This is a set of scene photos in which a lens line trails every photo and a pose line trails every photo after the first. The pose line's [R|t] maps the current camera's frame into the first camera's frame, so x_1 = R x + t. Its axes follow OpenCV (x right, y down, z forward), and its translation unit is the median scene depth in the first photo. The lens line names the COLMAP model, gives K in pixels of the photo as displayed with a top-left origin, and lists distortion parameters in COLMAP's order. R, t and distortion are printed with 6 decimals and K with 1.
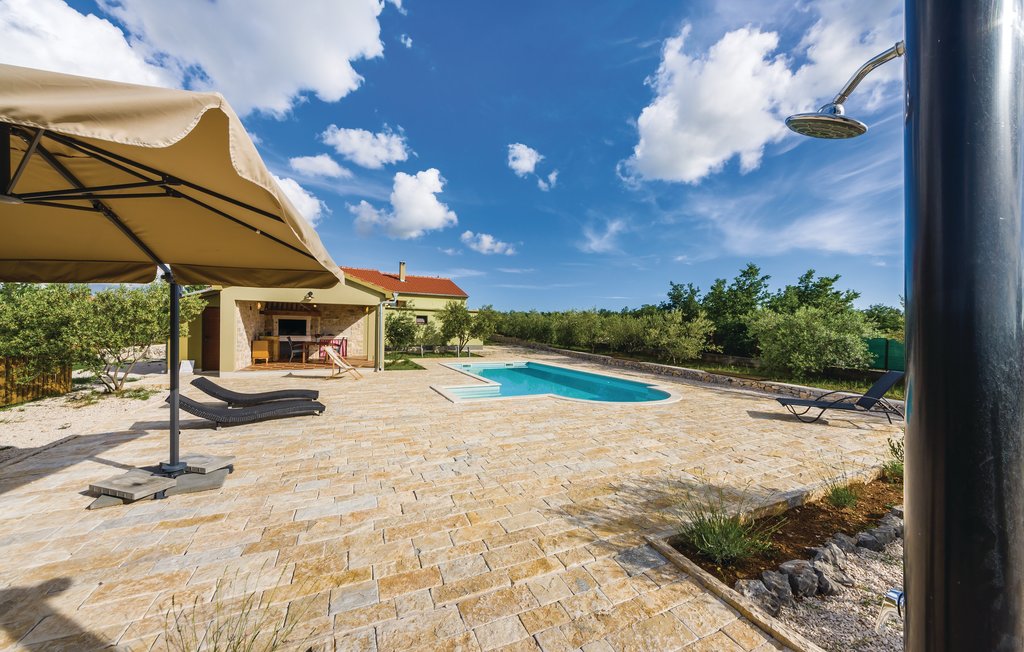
lens RADIAL K [[373.0, 0, 510.7], [0, 373.0, 328.4], [0, 0, 1]] dist [0.000513, -0.000298]
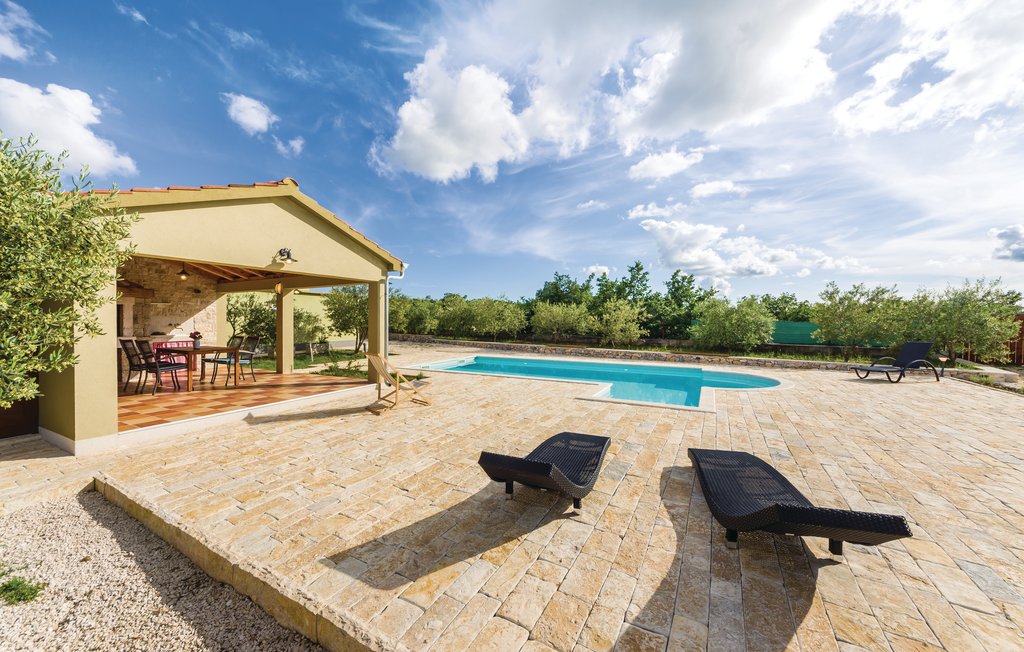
lens RADIAL K [[373.0, 0, 468.9], [0, 373.0, 312.9], [0, 0, 1]] dist [0.000513, -0.000298]
pose [[0.810971, -0.000776, 0.585086, -0.094026], [0.005410, 0.999966, -0.006172, -0.001292], [-0.585061, 0.008171, 0.810948, 0.070604]]
